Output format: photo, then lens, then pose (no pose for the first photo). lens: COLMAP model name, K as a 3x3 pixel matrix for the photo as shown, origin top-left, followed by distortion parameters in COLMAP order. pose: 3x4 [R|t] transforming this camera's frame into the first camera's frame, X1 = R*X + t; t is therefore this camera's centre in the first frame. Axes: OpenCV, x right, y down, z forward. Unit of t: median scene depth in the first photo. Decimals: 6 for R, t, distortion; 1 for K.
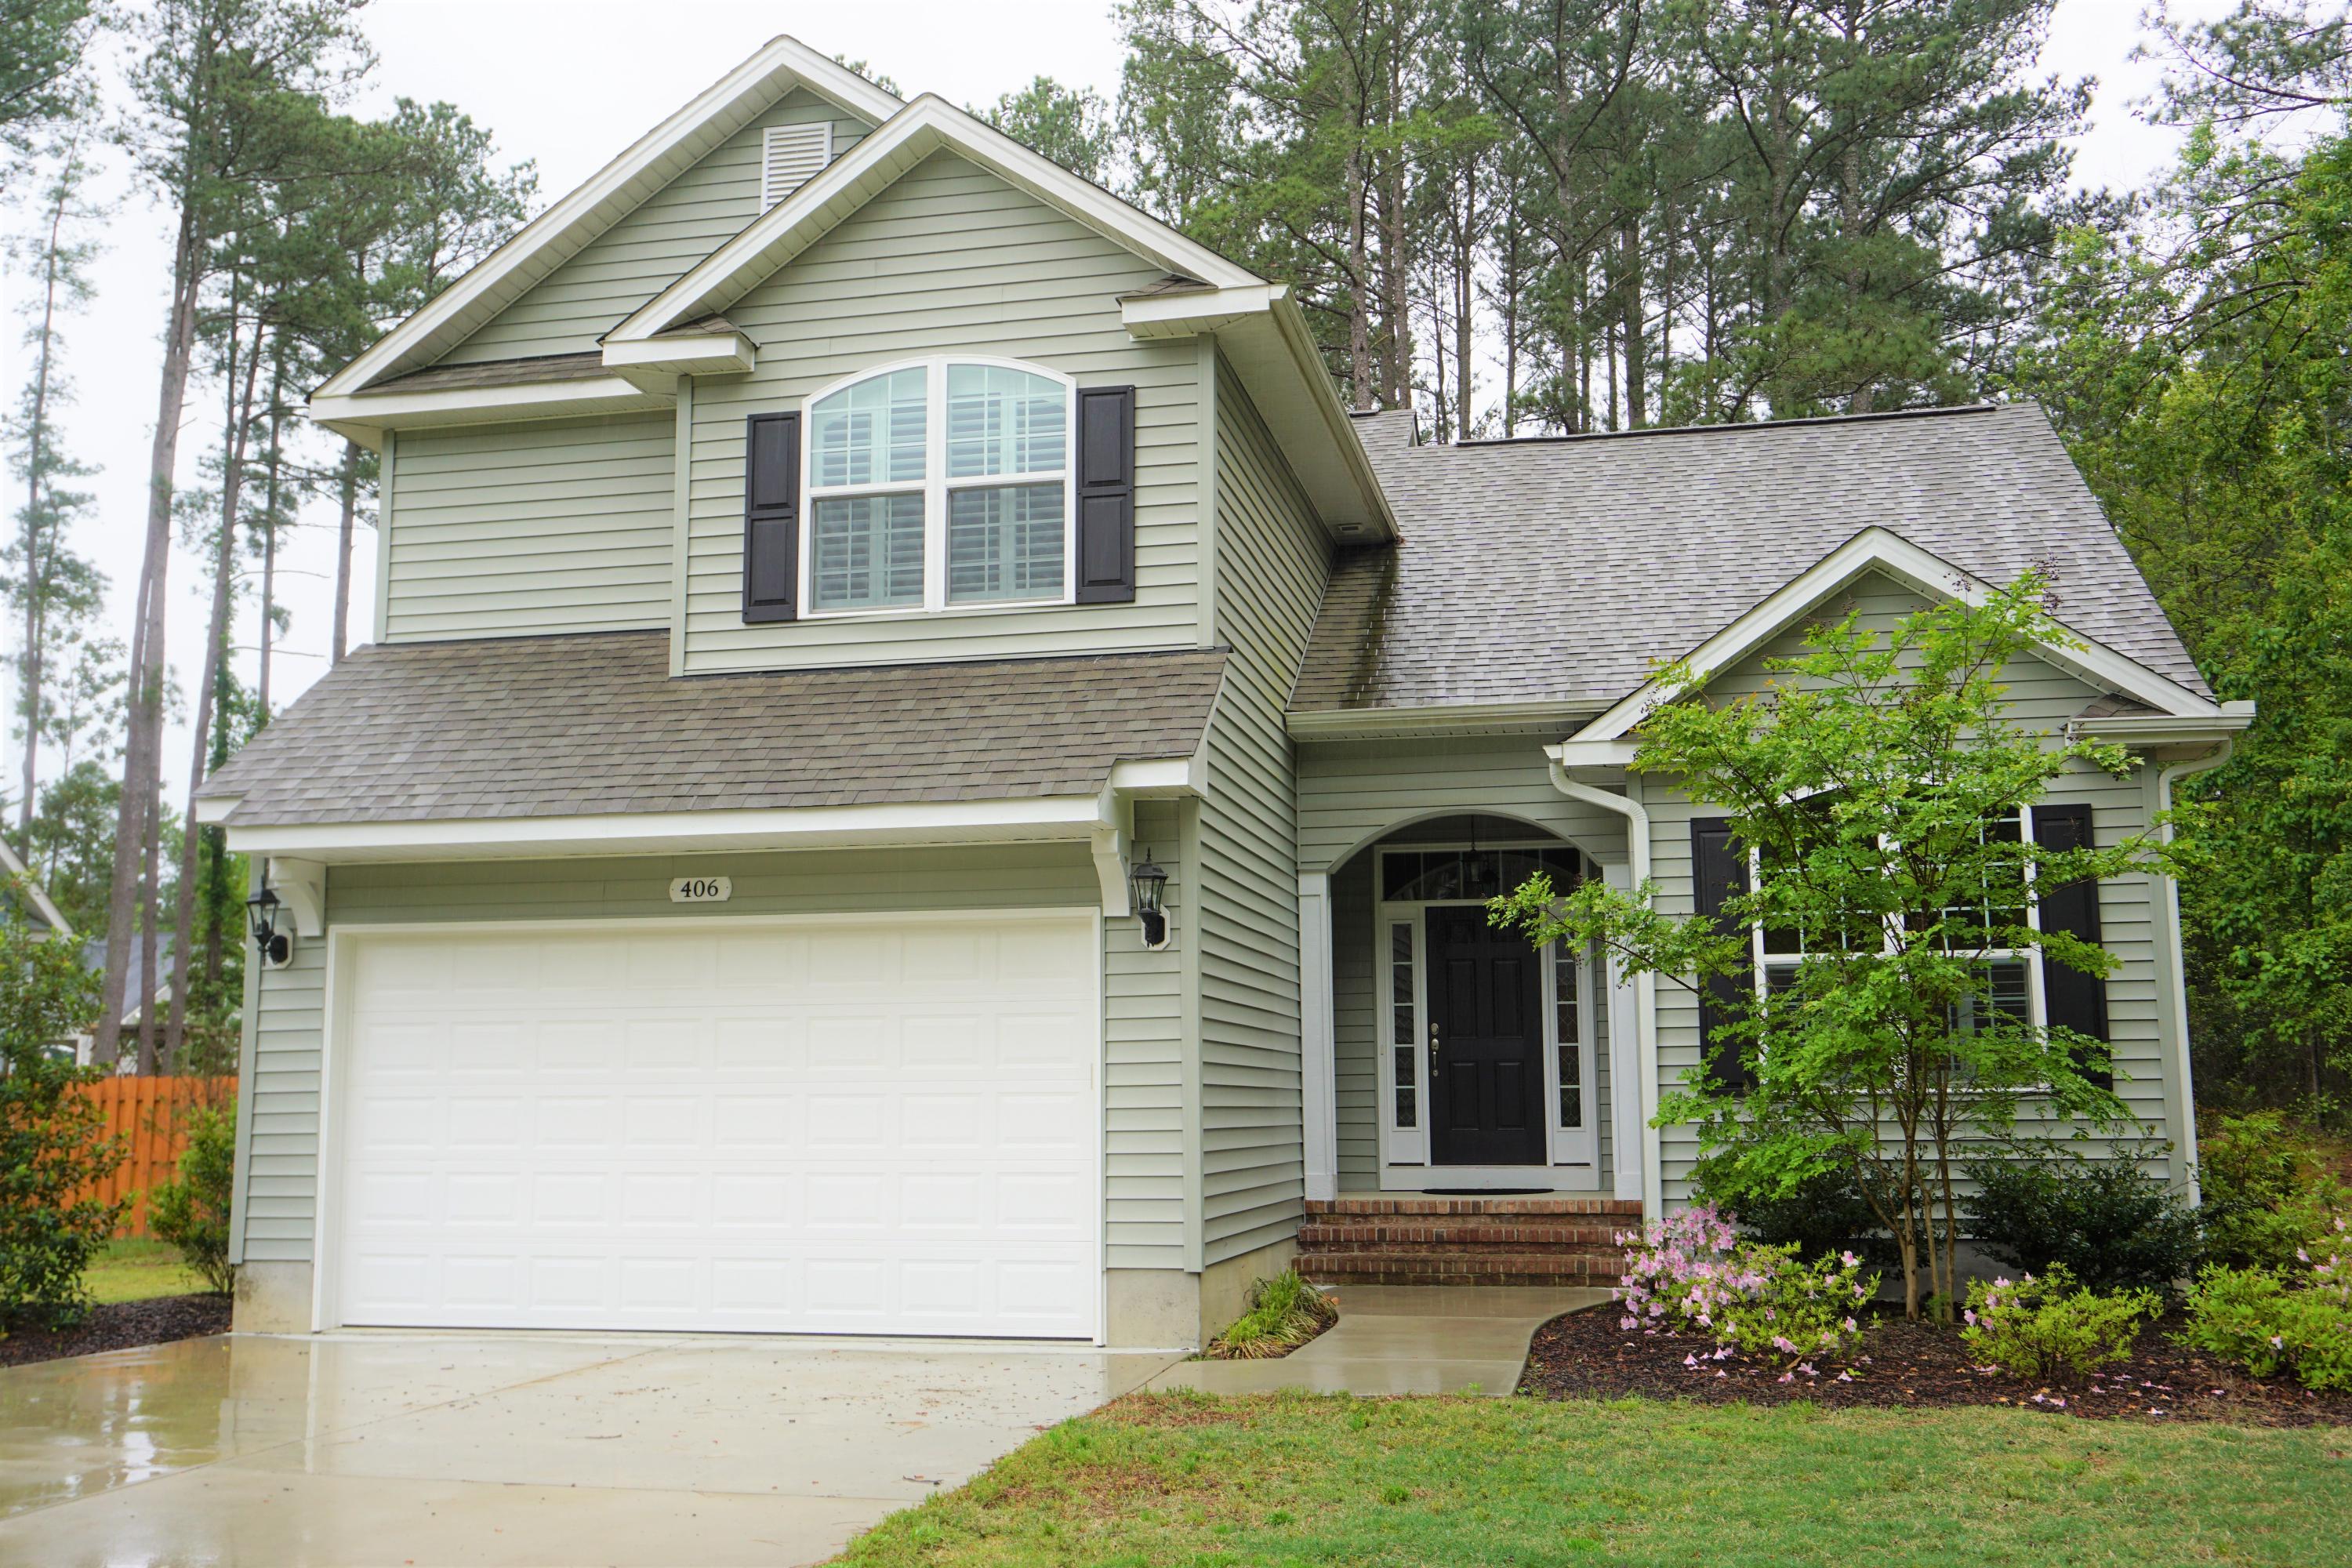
lens RADIAL K [[2211.6, 0, 1176.0], [0, 2211.6, 784.0], [0, 0, 1]] dist [0.003194, 0.000674]
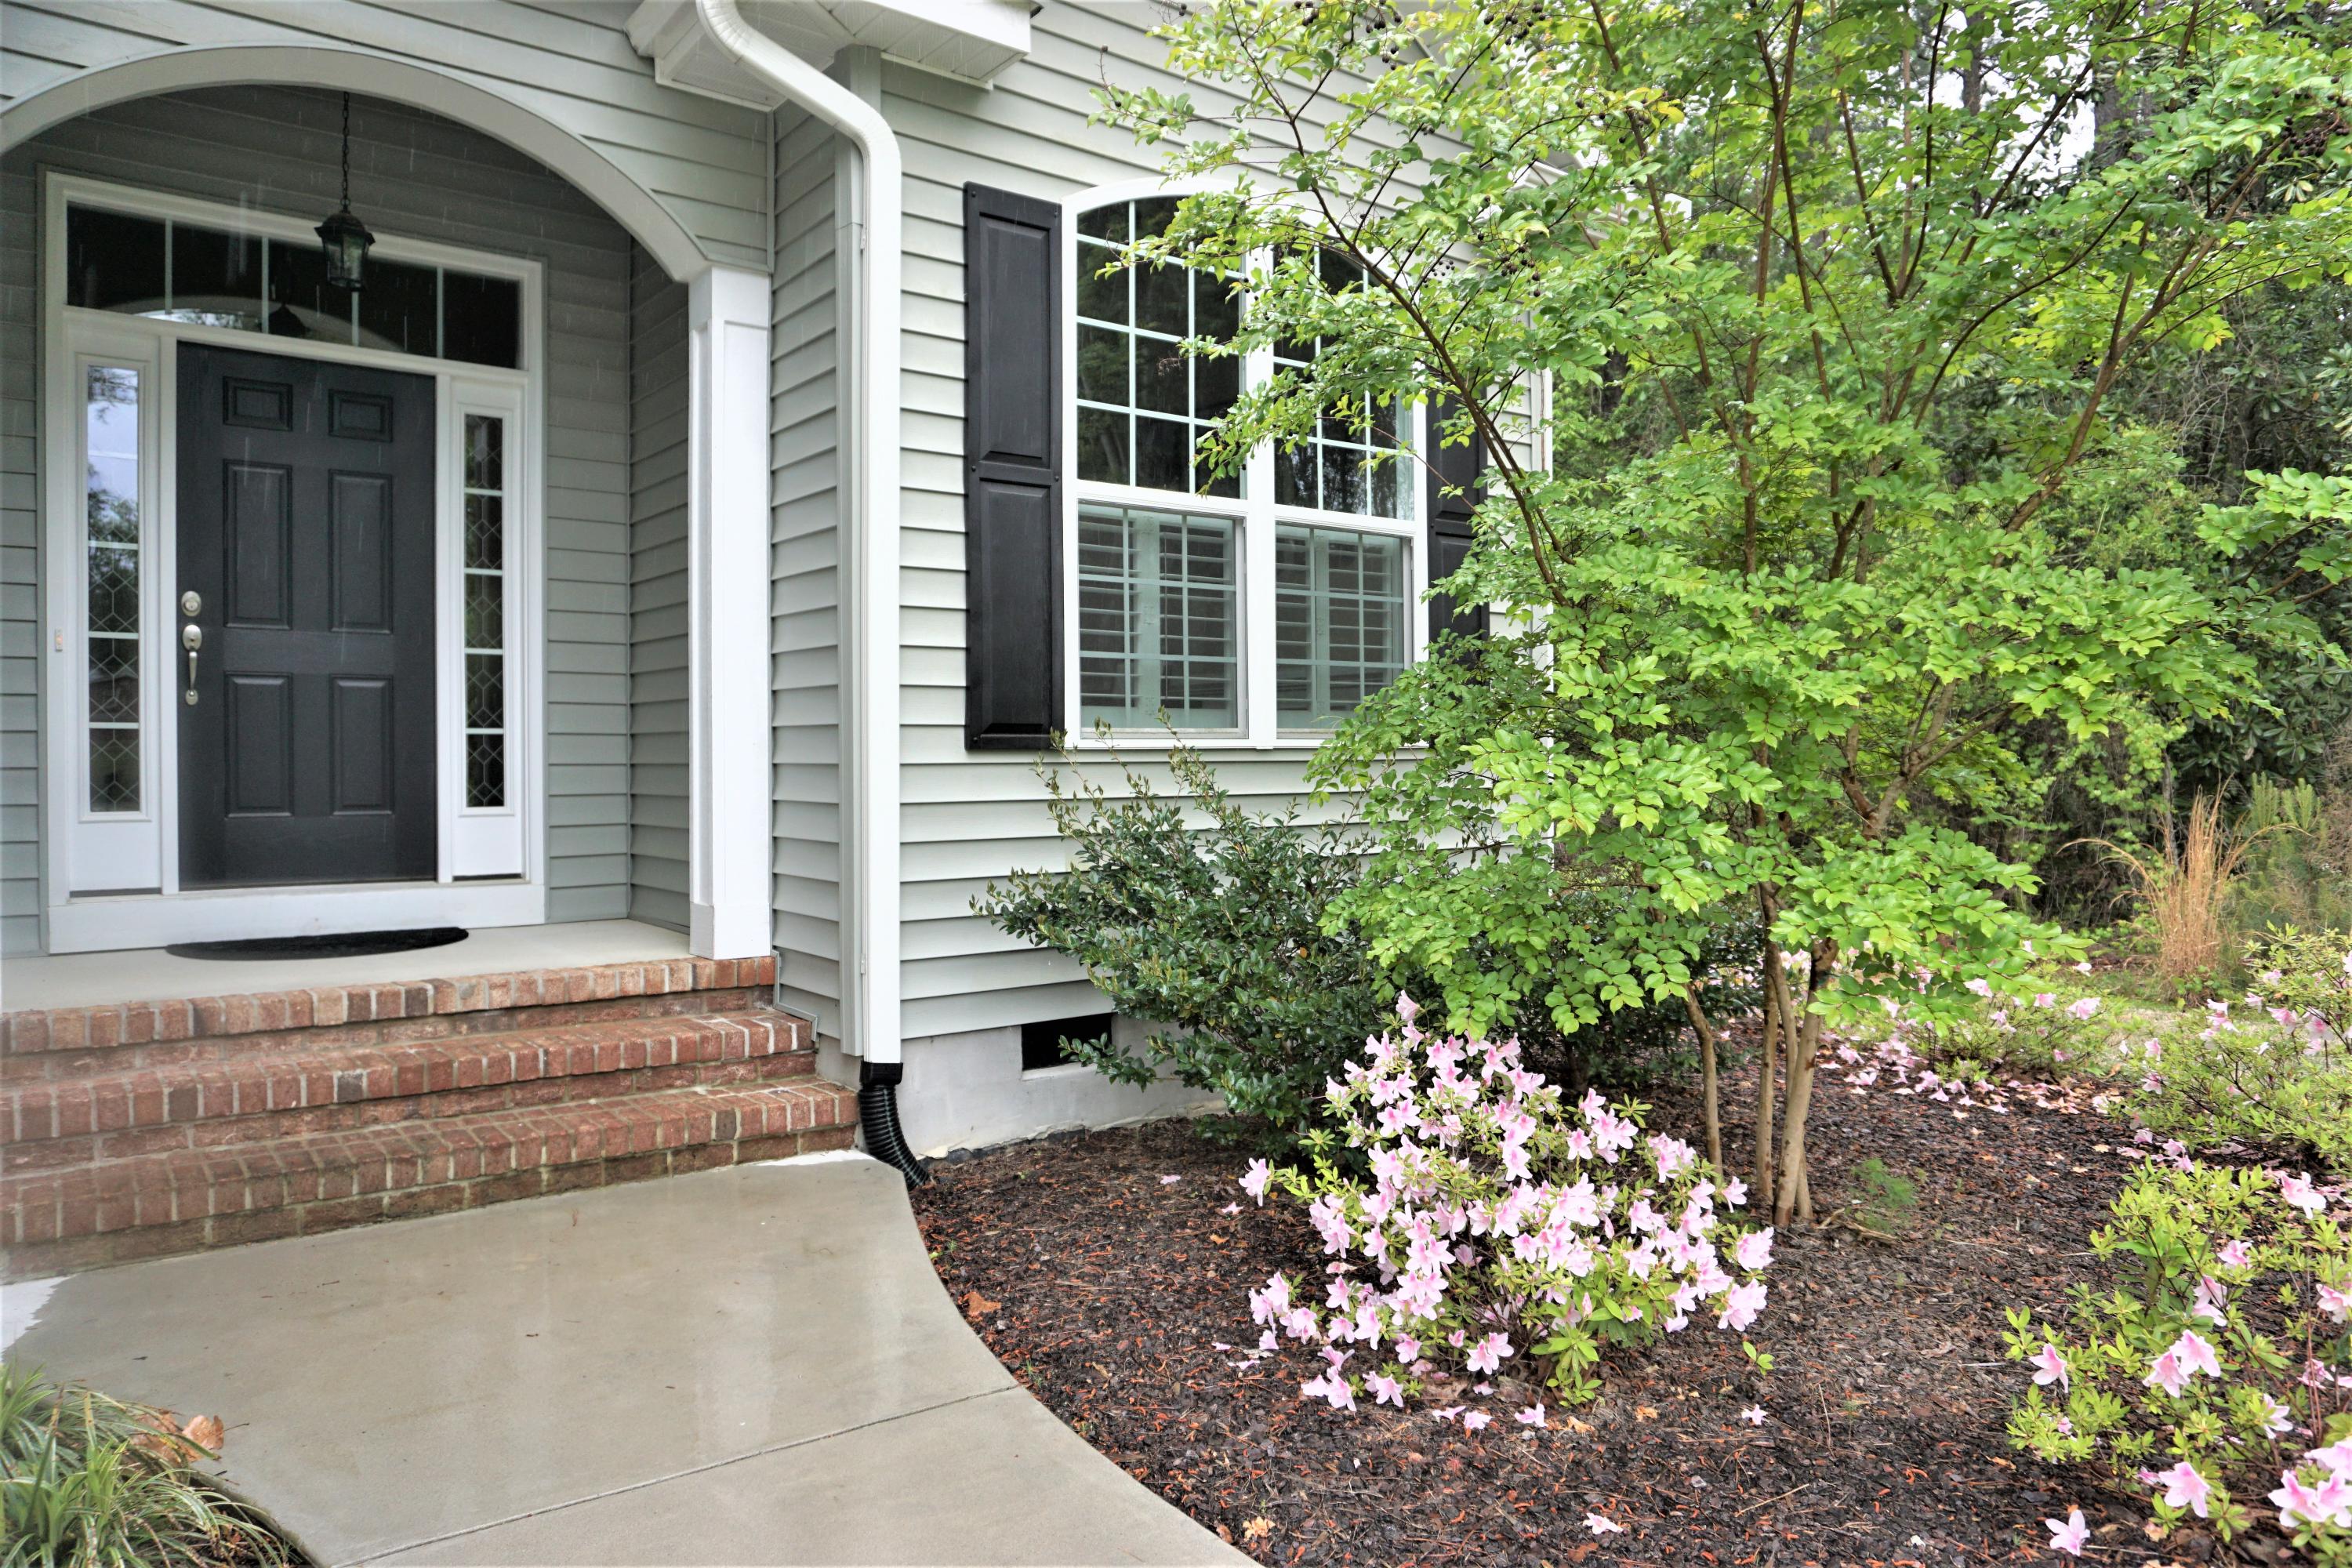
lens RADIAL K [[1584.1, 0, 1176.0], [0, 1584.1, 784.0], [0, 0, 1]] dist [-0.006323, -0.000993]
pose [[0.656490, -0.003300, 0.754327, 0.001130], [-0.113738, 0.988125, 0.103309, 0.091862], [-0.745710, -0.153617, 0.648319, 0.632877]]
